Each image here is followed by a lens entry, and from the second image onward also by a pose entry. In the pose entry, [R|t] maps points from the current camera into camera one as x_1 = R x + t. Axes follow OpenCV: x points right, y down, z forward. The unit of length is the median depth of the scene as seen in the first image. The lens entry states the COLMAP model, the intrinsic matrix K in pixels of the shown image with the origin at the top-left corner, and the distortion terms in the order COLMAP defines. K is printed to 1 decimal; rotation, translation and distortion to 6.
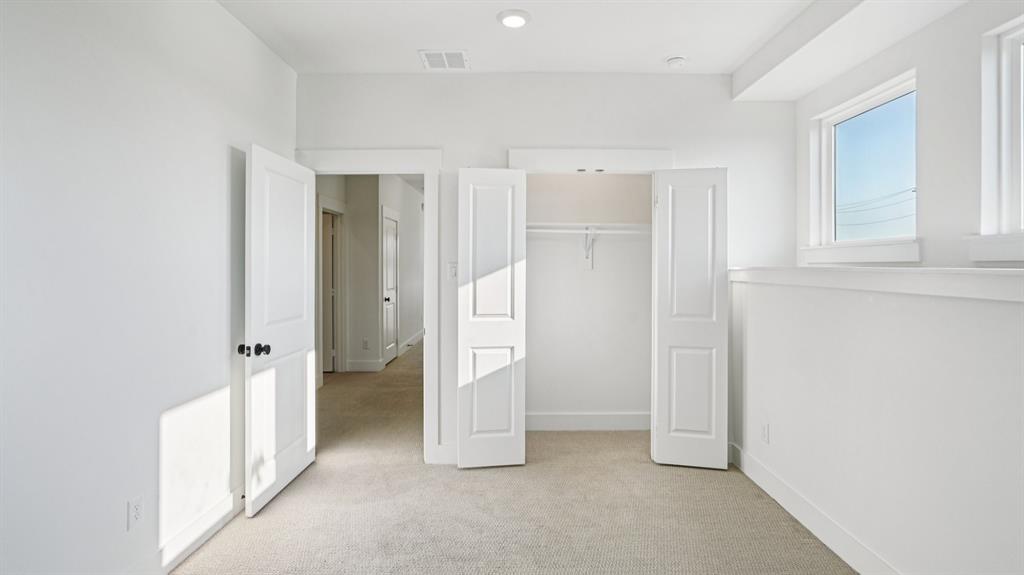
lens RADIAL K [[486.1, 0, 510.6], [0, 486.1, 267.2], [0, 0, 1]] dist [-0.054255, 0.000294]
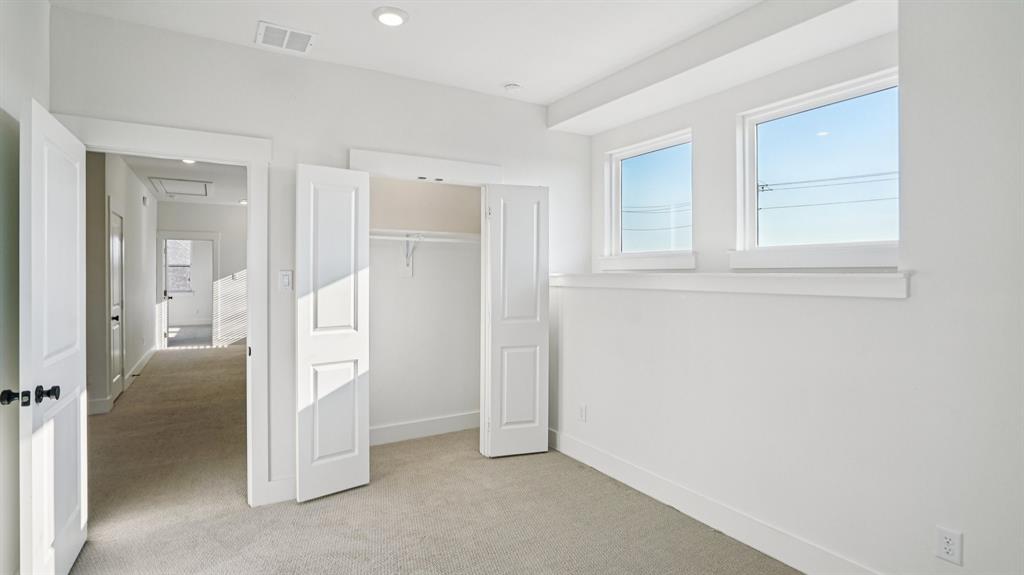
lens RADIAL K [[494.9, 0, 510.3], [0, 494.9, 272.3], [0, 0, 1]] dist [-0.061498, 0.025409]
pose [[0.856520, -0.002499, 0.516108, -0.229884], [0.005463, 0.999976, -0.004224, 0.000330], [-0.516085, 0.006438, 0.856513, 0.034508]]
